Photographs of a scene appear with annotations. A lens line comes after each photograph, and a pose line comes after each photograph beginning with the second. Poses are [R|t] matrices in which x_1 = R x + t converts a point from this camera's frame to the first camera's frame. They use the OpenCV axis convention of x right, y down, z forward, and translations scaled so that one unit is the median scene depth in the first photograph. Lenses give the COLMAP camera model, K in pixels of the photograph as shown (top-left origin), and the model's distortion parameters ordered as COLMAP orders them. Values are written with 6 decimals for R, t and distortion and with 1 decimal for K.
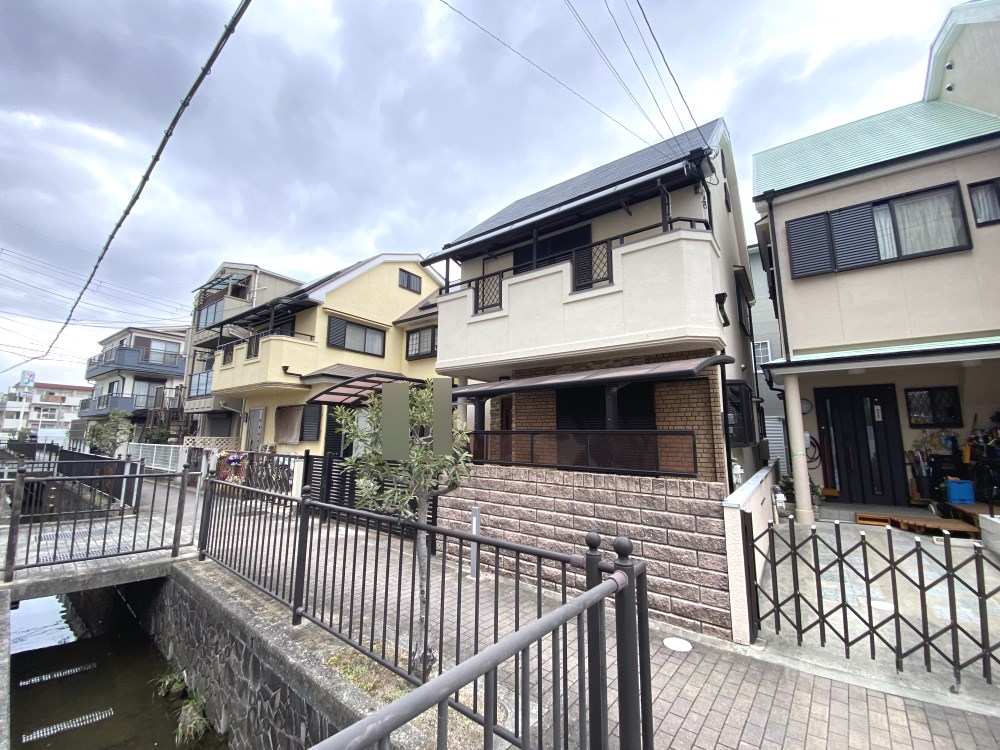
lens RADIAL K [[405.8, 0, 499.0], [0, 405.8, 373.9], [0, 0, 1]] dist [0.004995, -0.014423]
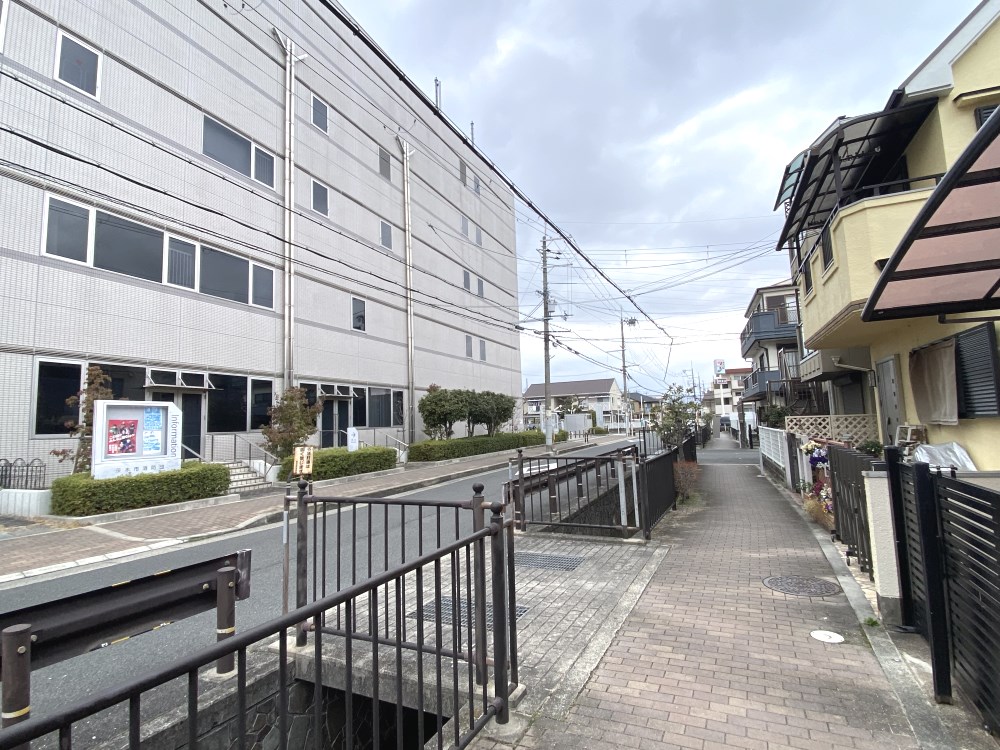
lens RADIAL K [[523.8, 0, 500.0], [0, 523.8, 375.0], [0, 0, 1]] dist [0.000010, -0.000137]
pose [[0.247061, -0.107486, -0.963020, -0.072898], [0.185718, 0.980657, -0.061809, 0.100371], [0.951036, -0.163579, 0.262245, 0.641974]]
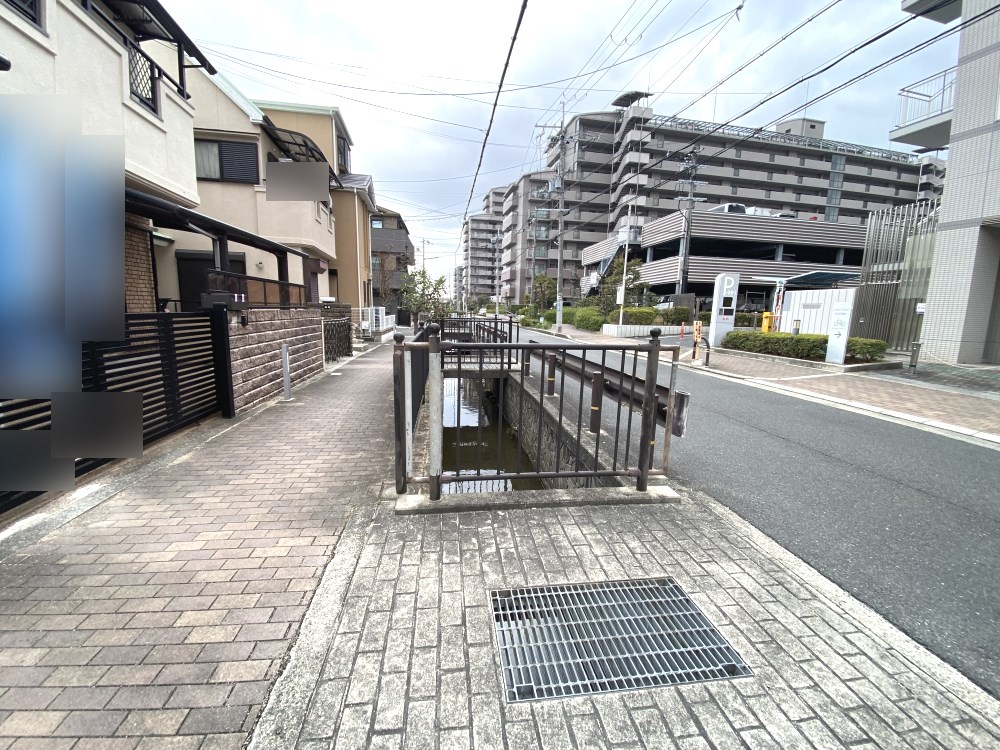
lens RADIAL K [[405.8, 0, 499.0], [0, 405.8, 373.9], [0, 0, 1]] dist [0.004995, -0.014423]
pose [[-0.742876, -0.129396, 0.656804, -0.848789], [-0.133072, 0.990105, 0.044549, 0.187126], [-0.656069, -0.054307, -0.752744, 0.971623]]
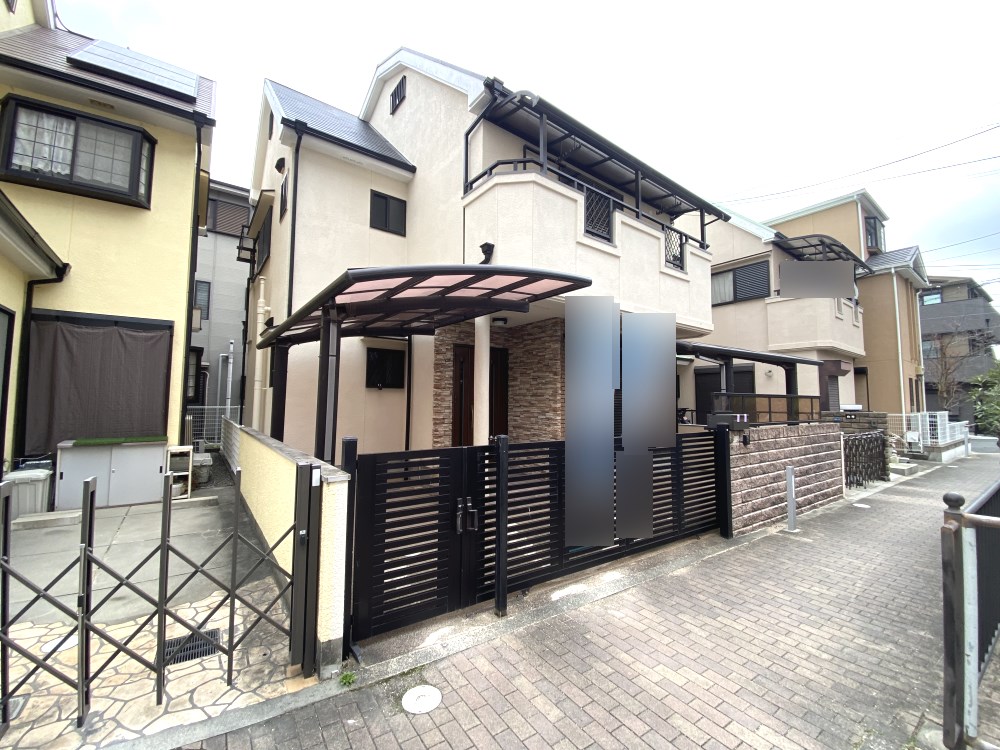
lens RADIAL K [[405.8, 0, 499.0], [0, 405.8, 373.9], [0, 0, 1]] dist [0.004995, -0.014423]
pose [[0.275961, 0.059390, 0.959332, -0.847364], [-0.153991, 0.987928, -0.016863, 0.149911], [-0.948753, -0.143075, 0.281775, 0.961883]]
